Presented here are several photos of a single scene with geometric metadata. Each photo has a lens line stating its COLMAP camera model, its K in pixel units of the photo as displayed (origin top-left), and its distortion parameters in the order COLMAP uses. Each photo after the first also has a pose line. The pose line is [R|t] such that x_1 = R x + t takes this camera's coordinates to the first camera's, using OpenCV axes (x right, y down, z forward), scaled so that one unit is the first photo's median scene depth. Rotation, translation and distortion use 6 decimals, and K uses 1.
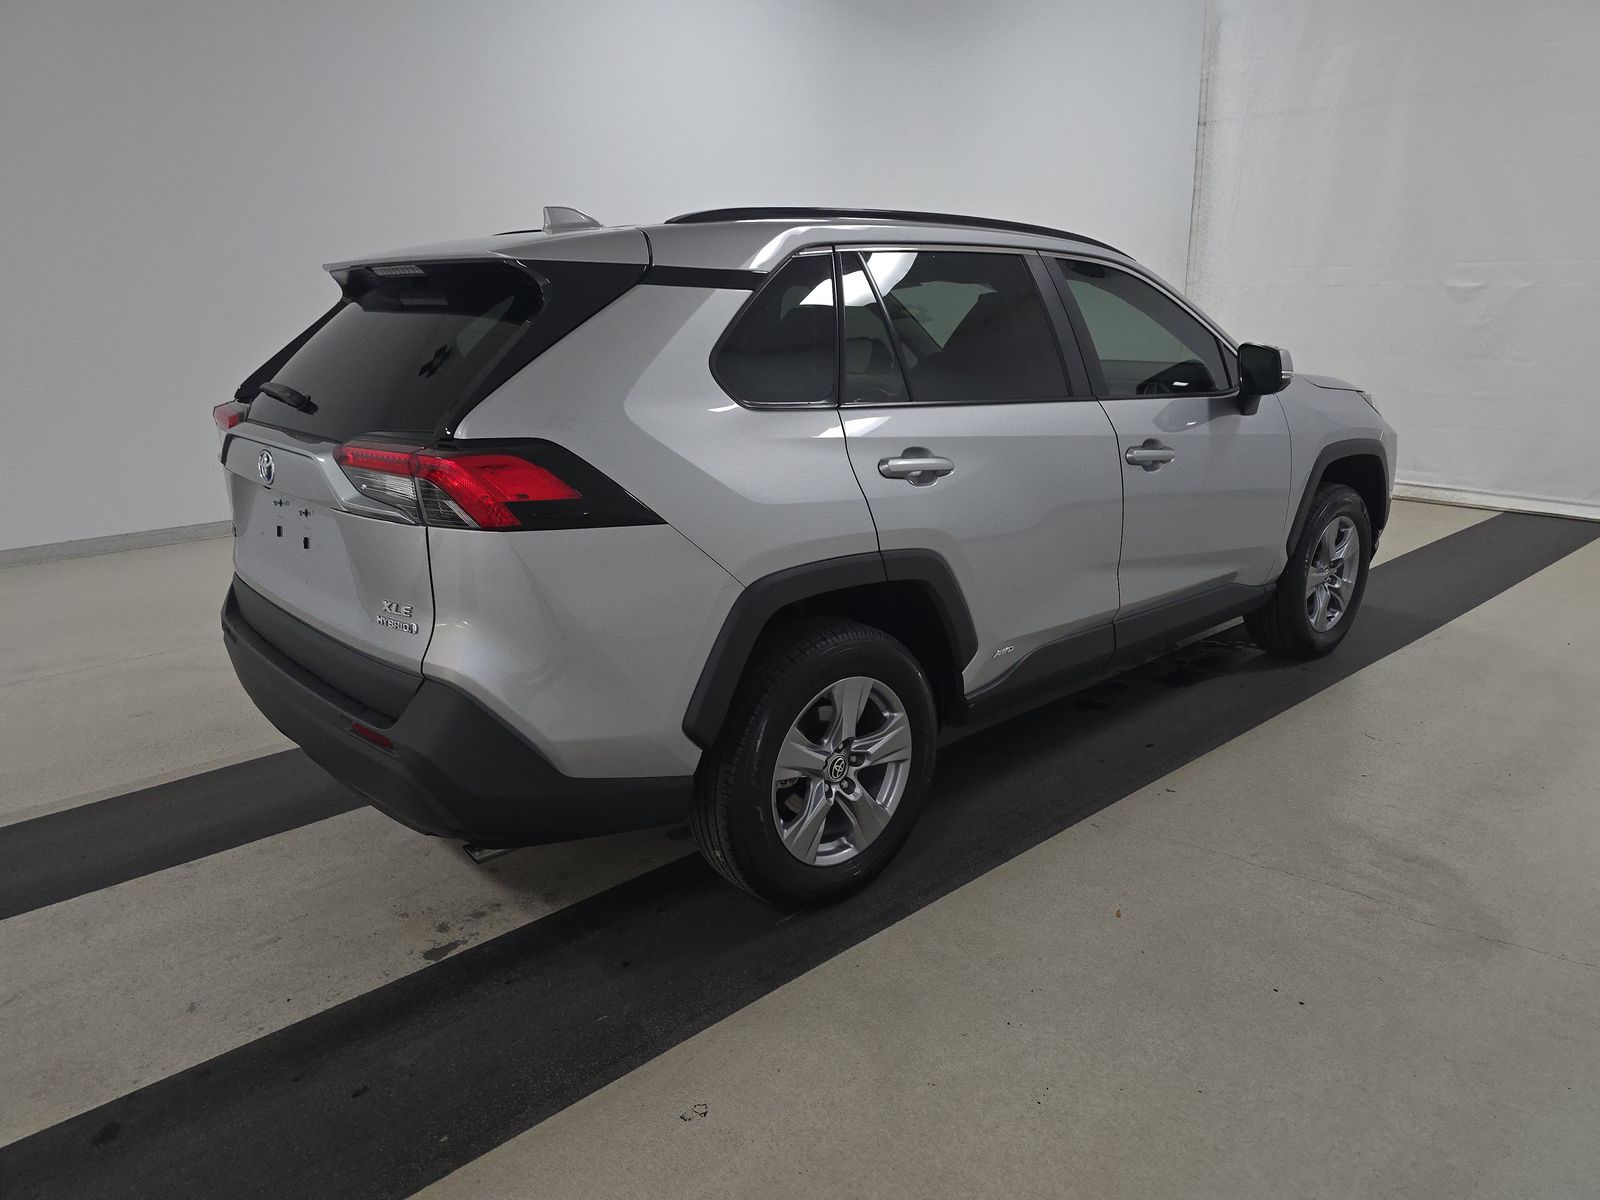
lens RADIAL K [[1079.8, 0, 800.0], [0, 1079.8, 600.0], [0, 0, 1]] dist [0.015296, 0.002608]
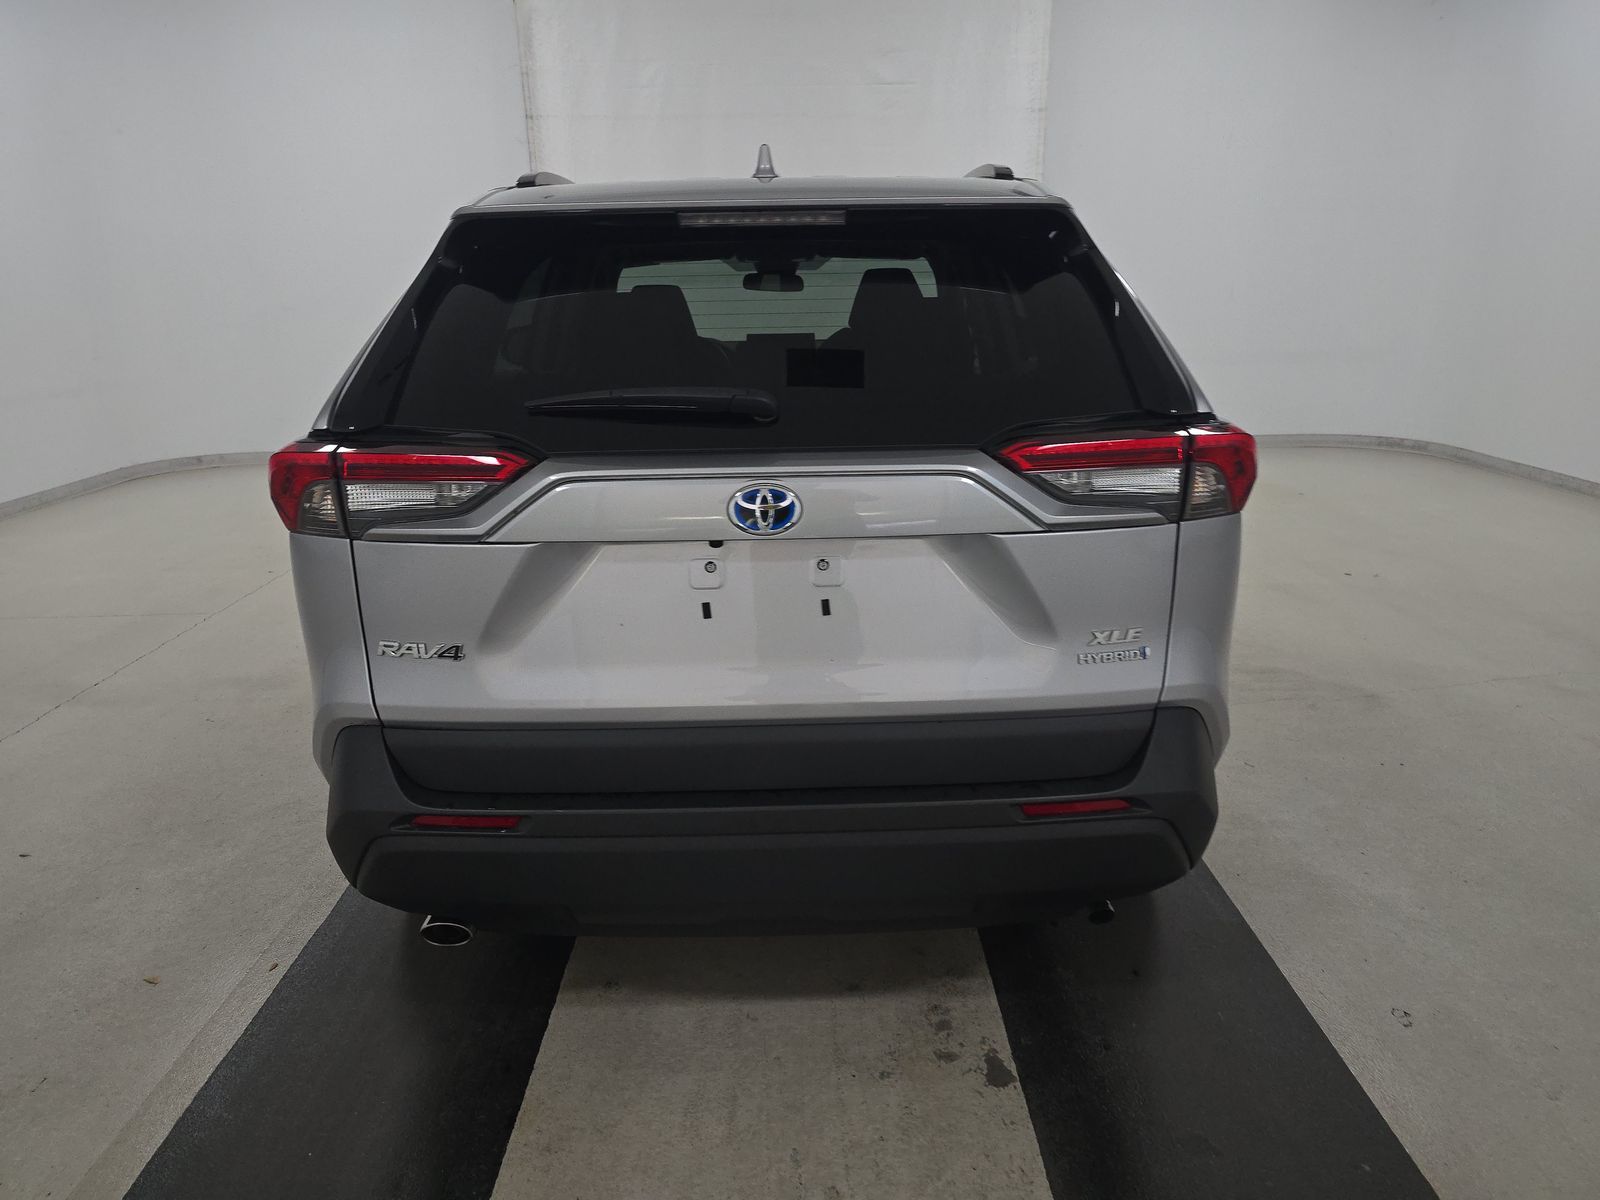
lens RADIAL K [[1091.0, 0, 800.0], [0, 1091.0, 600.0], [0, 0, 1]] dist [0.025443, -0.001963]
pose [[0.656258, -0.209932, 0.724744, -0.765296], [0.214090, 0.972847, 0.087939, -0.096323], [-0.723527, 0.097449, 0.683383, 0.419182]]
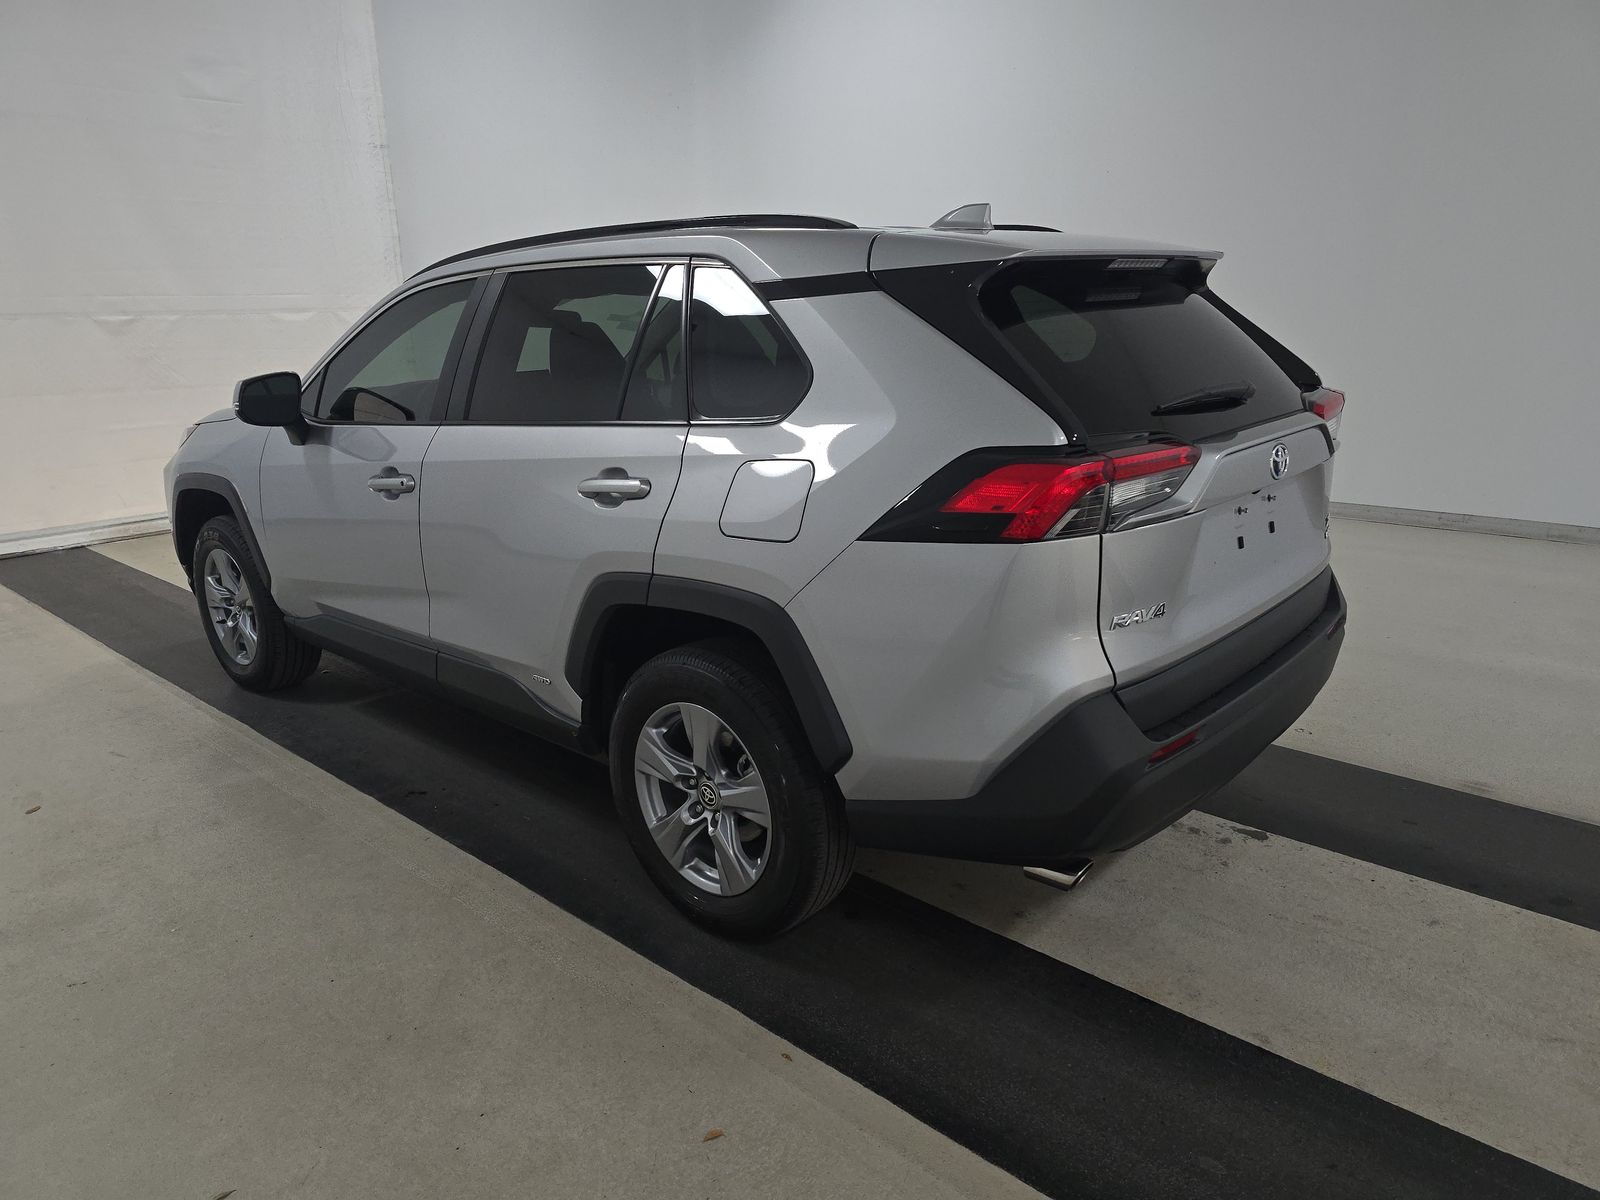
lens RADIAL K [[1091.0, 0, 800.0], [0, 1091.0, 600.0], [0, 0, 1]] dist [0.025443, -0.001963]
pose [[-0.120999, -0.252213, 0.960077, -1.110163], [0.300671, 0.912436, 0.277591, -0.322819], [-0.946021, 0.322256, -0.034571, 1.162512]]
